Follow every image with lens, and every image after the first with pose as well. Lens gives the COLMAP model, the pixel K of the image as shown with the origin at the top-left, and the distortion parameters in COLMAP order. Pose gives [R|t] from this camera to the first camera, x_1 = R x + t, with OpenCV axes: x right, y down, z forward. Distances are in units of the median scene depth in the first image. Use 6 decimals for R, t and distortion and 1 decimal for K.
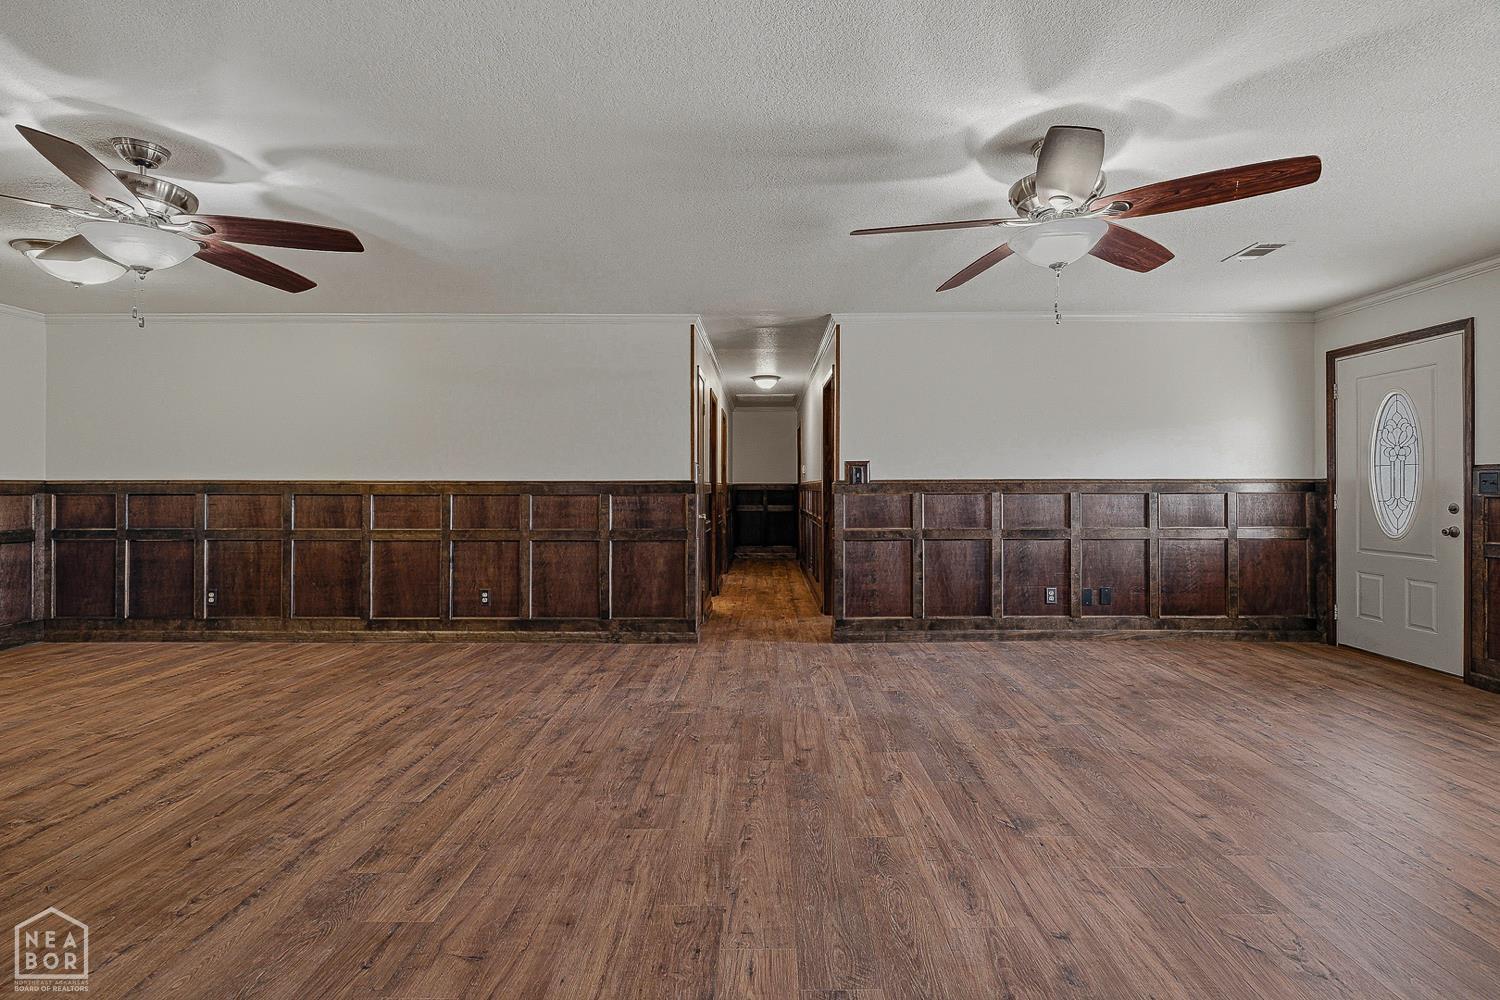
lens RADIAL K [[695.0, 0, 754.6], [0, 695.0, 485.5], [0, 0, 1]] dist [-0.003499, -0.001153]
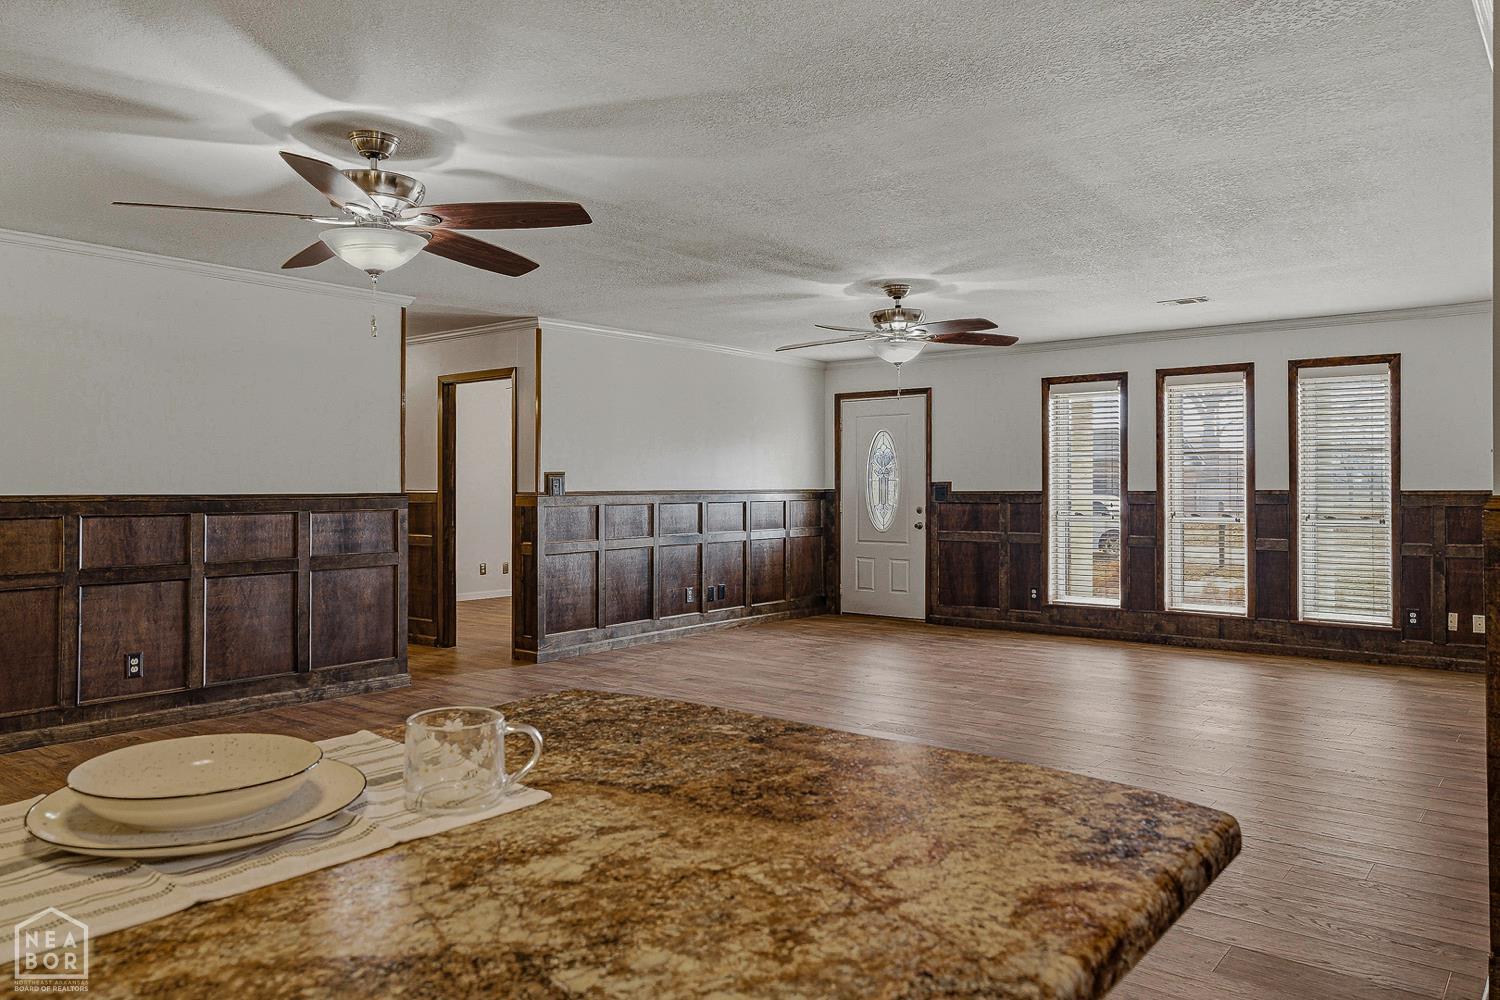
lens RADIAL K [[1070.9, 0, 752.2], [0, 1070.9, 491.0], [0, 0, 1]] dist [0.015103, -0.000081]
pose [[0.617615, -0.003298, 0.786474, -0.856815], [0.000837, 0.999993, 0.003536, -0.013886], [-0.786480, -0.001526, 0.617613, -0.135896]]
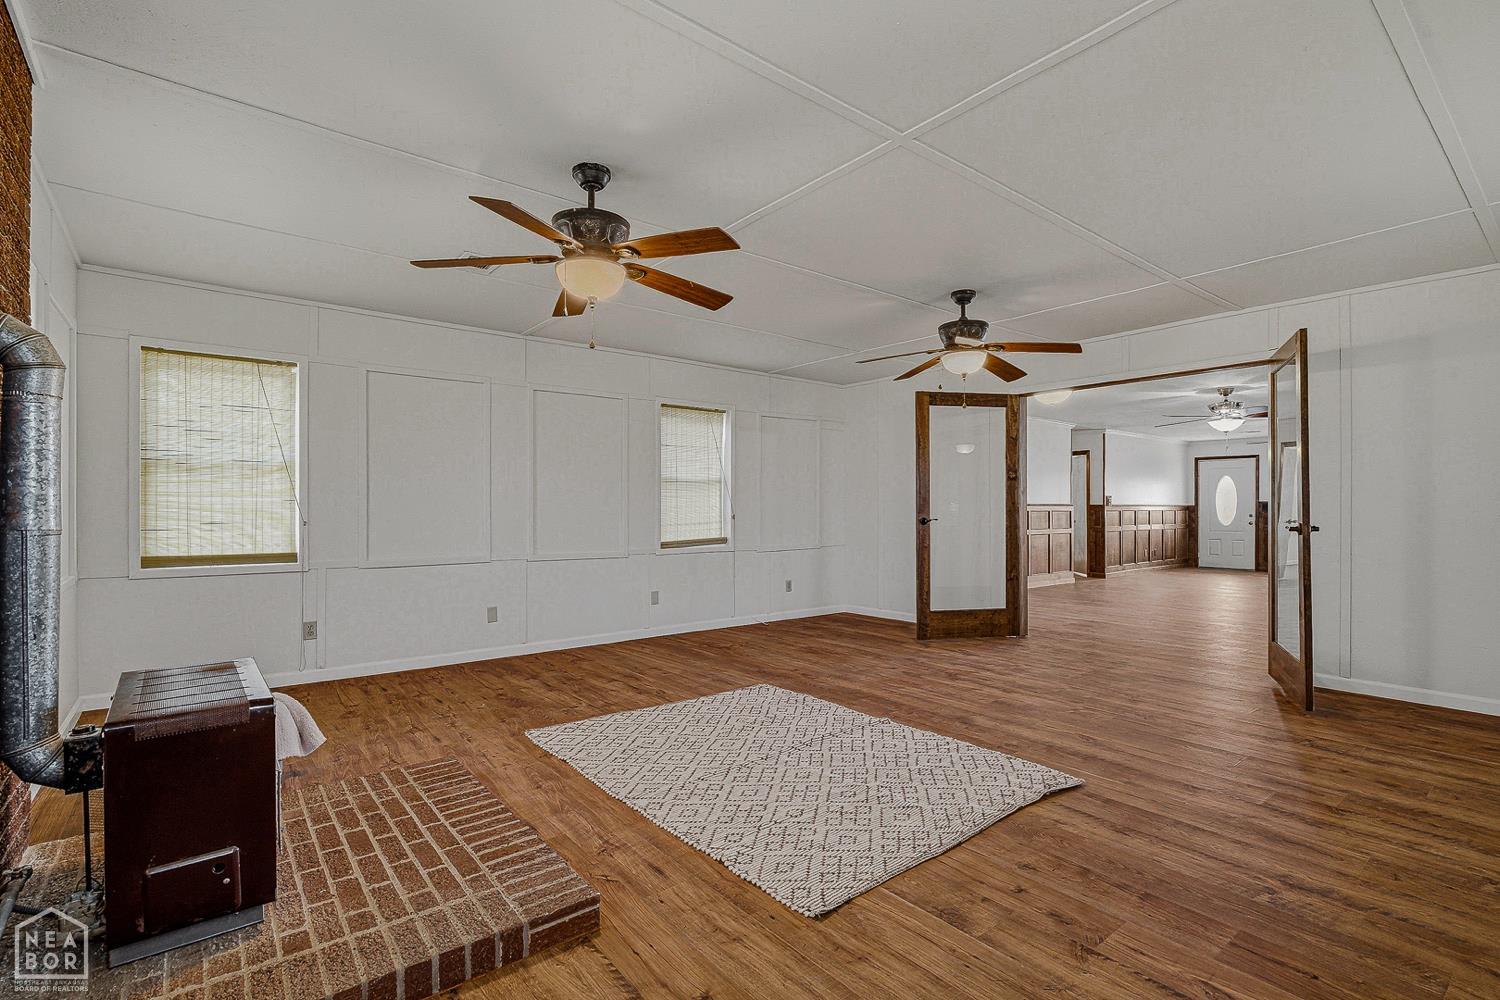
lens RADIAL K [[695.0, 0, 747.3], [0, 695.0, 503.4], [0, 0, 1]] dist [-0.003499, -0.001153]
pose [[0.776182, 0.007244, 0.630467, -2.139356], [-0.003540, 0.999968, -0.007131, 0.008280], [-0.630499, 0.003303, 0.776183, 0.011065]]
